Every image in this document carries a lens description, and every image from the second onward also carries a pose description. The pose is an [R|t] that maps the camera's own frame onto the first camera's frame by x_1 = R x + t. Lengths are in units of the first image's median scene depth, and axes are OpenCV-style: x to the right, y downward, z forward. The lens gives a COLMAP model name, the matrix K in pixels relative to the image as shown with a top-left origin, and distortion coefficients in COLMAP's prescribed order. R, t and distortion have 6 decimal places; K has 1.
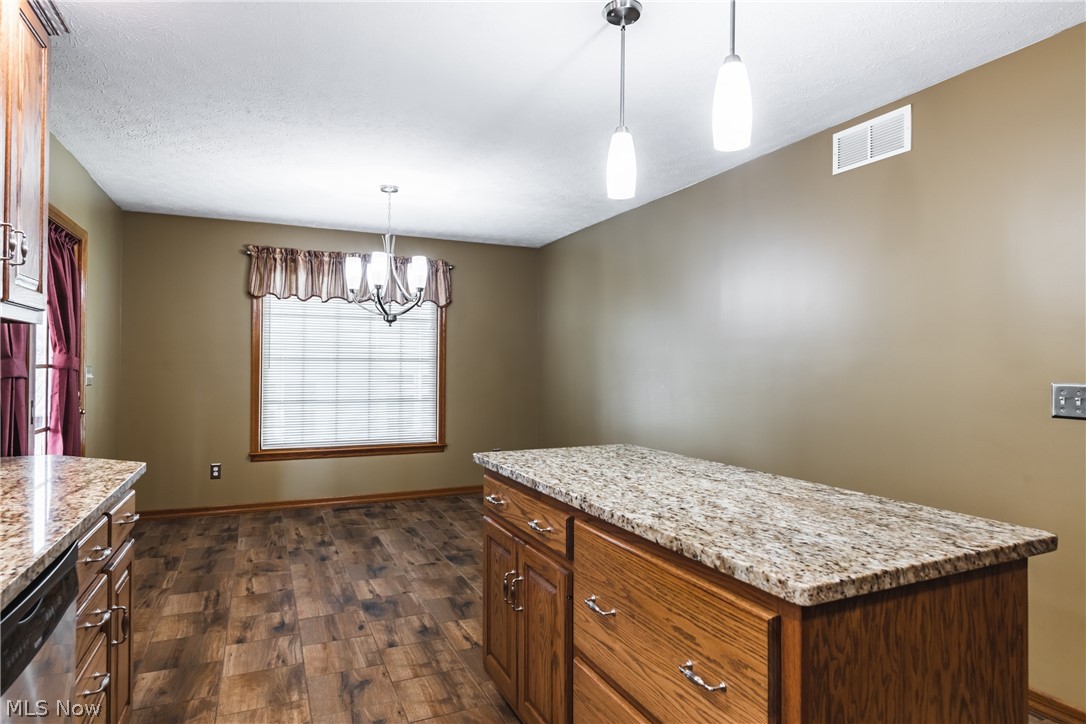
lens RADIAL K [[622.8, 0, 547.0], [0, 622.8, 358.3], [0, 0, 1]] dist [0.002808, -0.010232]
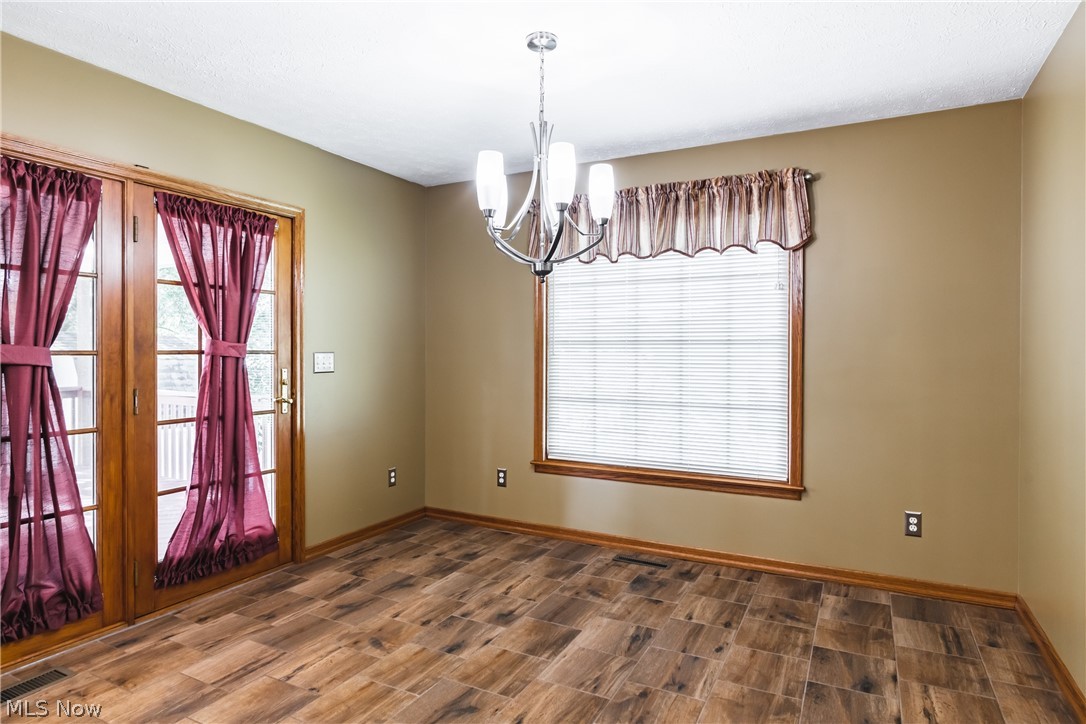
lens RADIAL K [[622.8, 0, 547.0], [0, 622.8, 358.3], [0, 0, 1]] dist [0.002808, -0.010232]
pose [[0.614988, 0.007490, -0.788501, 0.192185], [0.009381, 0.999815, 0.016814, 0.008646], [0.788481, -0.017737, 0.614804, 0.621210]]
